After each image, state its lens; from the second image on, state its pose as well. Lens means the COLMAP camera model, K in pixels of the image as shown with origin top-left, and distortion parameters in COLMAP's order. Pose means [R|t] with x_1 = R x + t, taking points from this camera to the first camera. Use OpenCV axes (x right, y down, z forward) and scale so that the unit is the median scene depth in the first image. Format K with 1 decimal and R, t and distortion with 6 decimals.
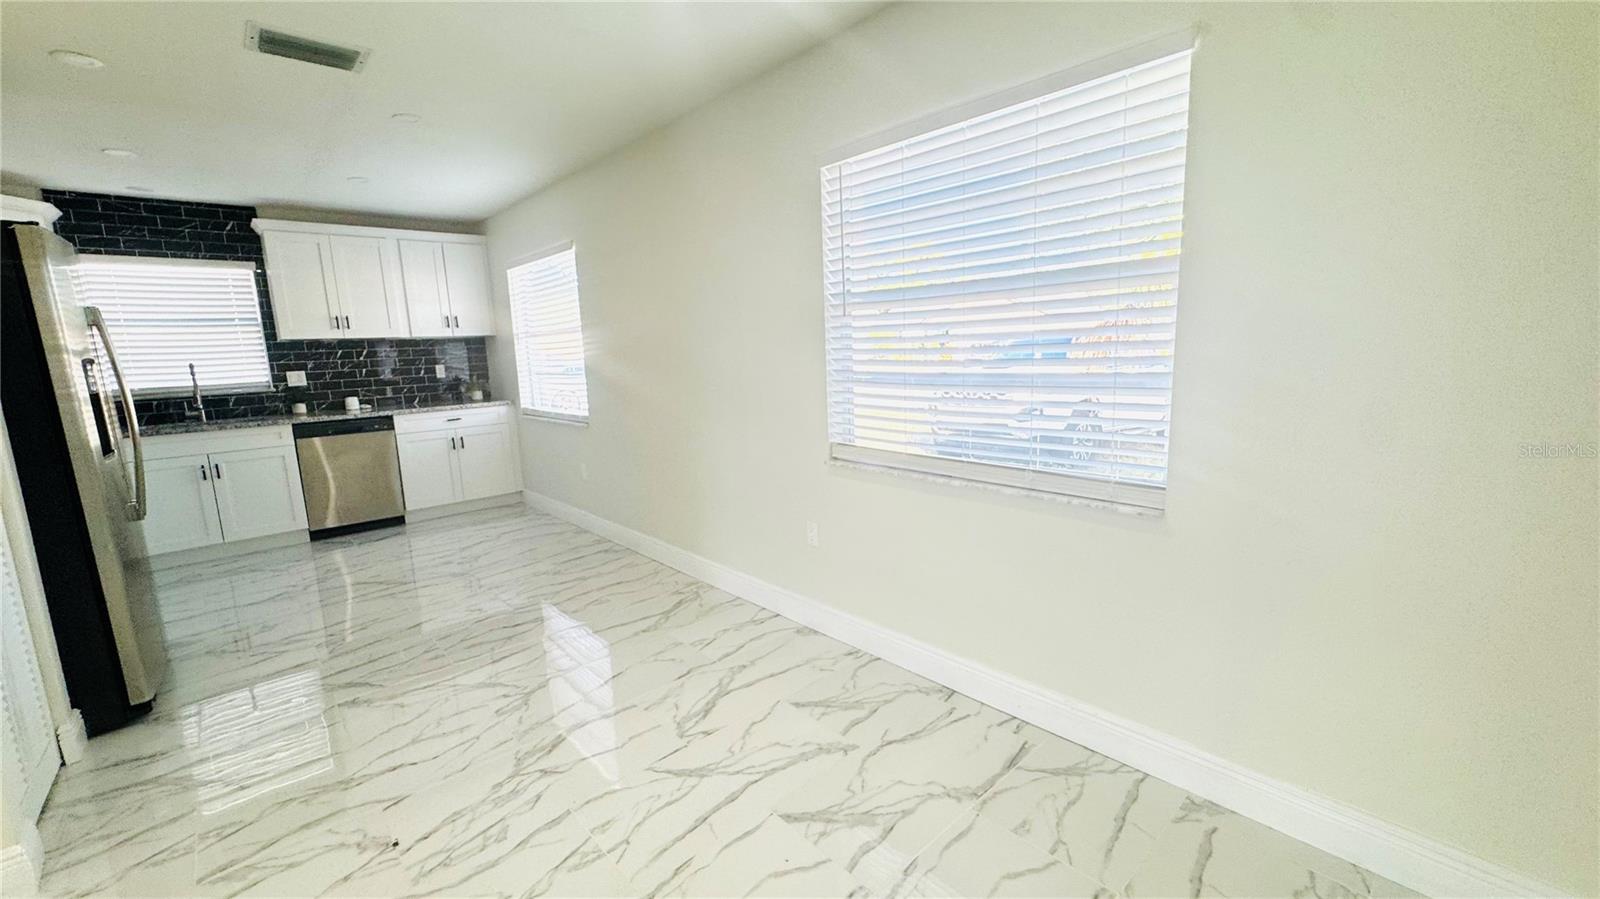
lens RADIAL K [[636.3, 0, 798.5], [0, 636.3, 449.2], [0, 0, 1]] dist [-0.001779, 0.000169]
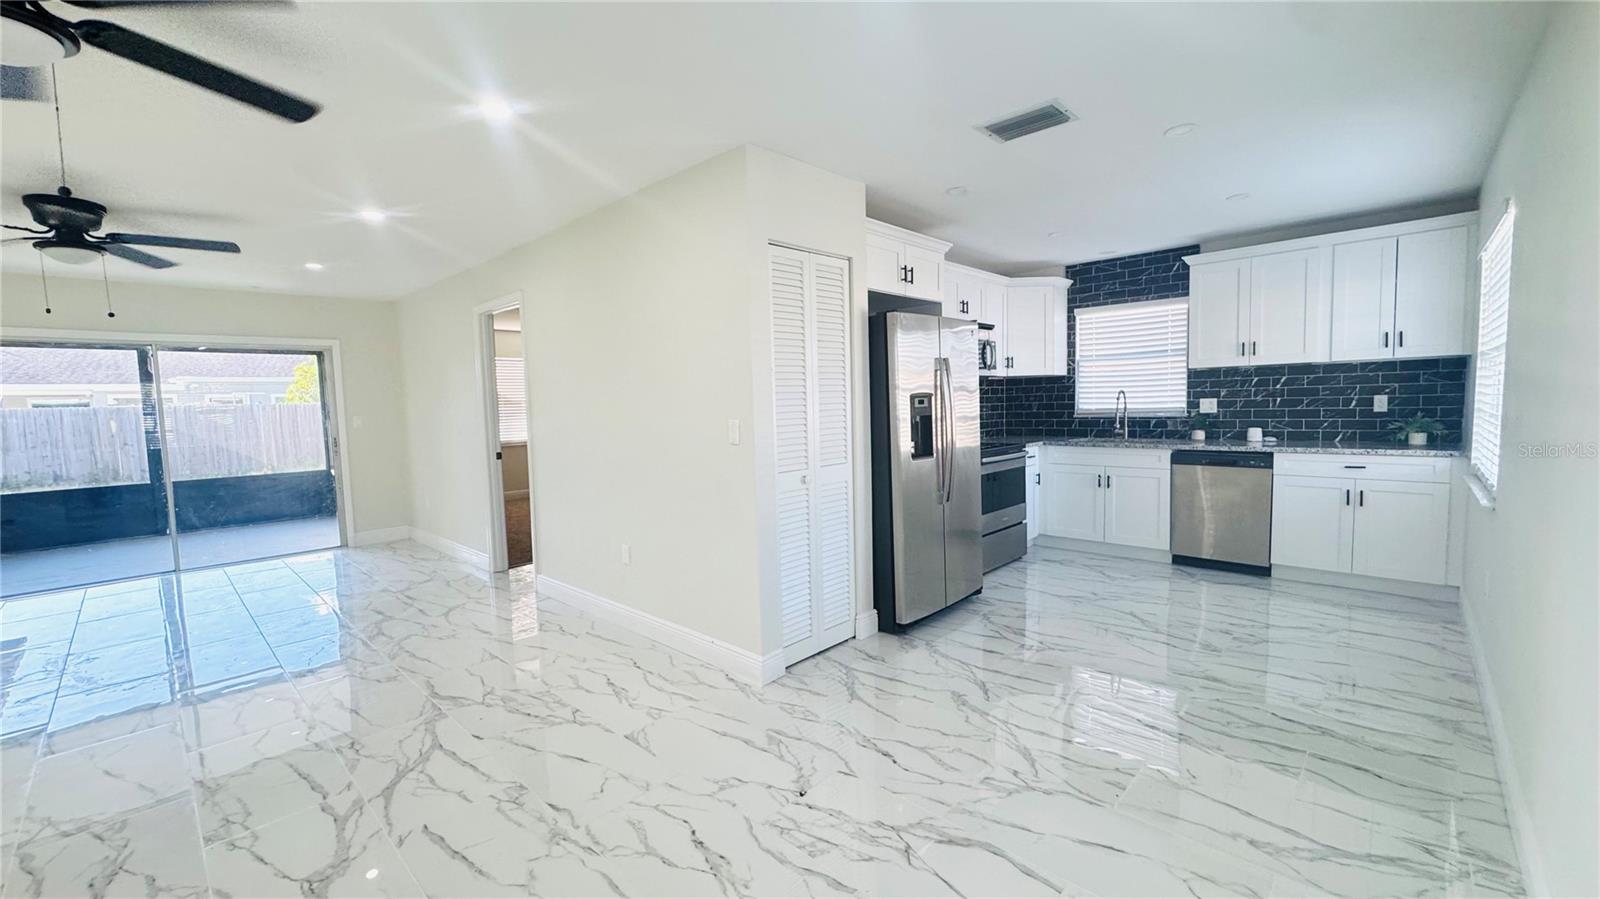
lens RADIAL K [[636.3, 0, 798.5], [0, 636.3, 449.2], [0, 0, 1]] dist [-0.001779, 0.000169]
pose [[0.071667, 0.111609, -0.991165, 0.181768], [-0.135129, 0.985645, 0.101217, -0.058173], [0.988233, 0.126681, 0.085720, 0.280704]]
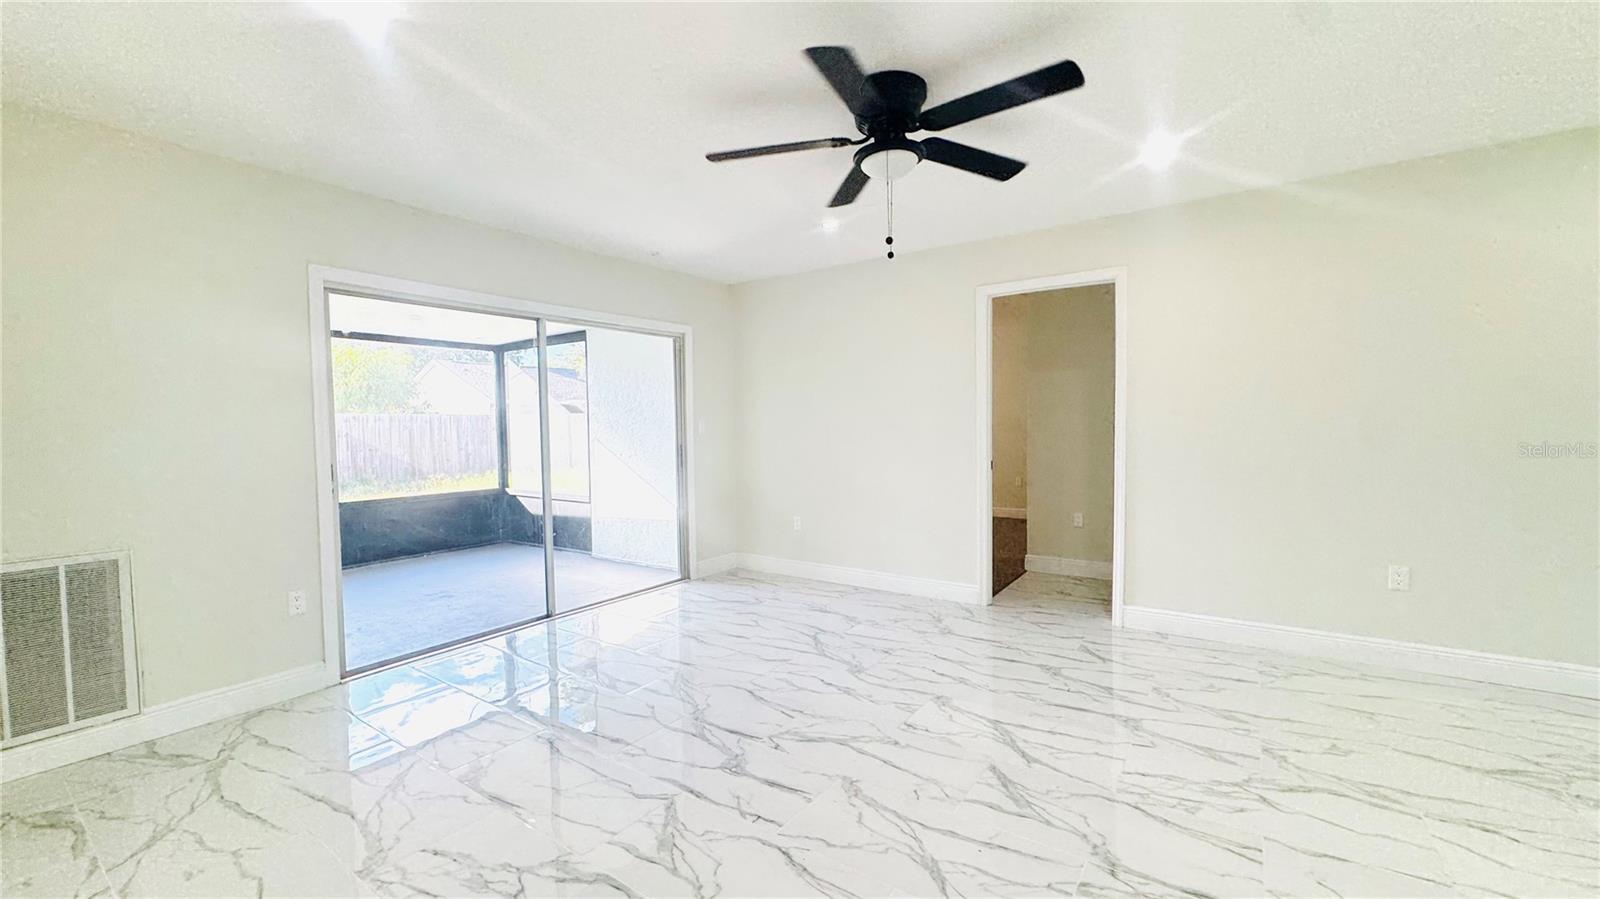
lens RADIAL K [[641.7, 0, 797.2], [0, 641.7, 449.7], [0, 0, 1]] dist [-0.001330, -0.000232]
pose [[0.217235, 0.075861, -0.973167, -0.096830], [-0.150240, 0.987694, 0.043456, 0.109006], [0.964488, 0.136769, 0.225959, -0.585251]]
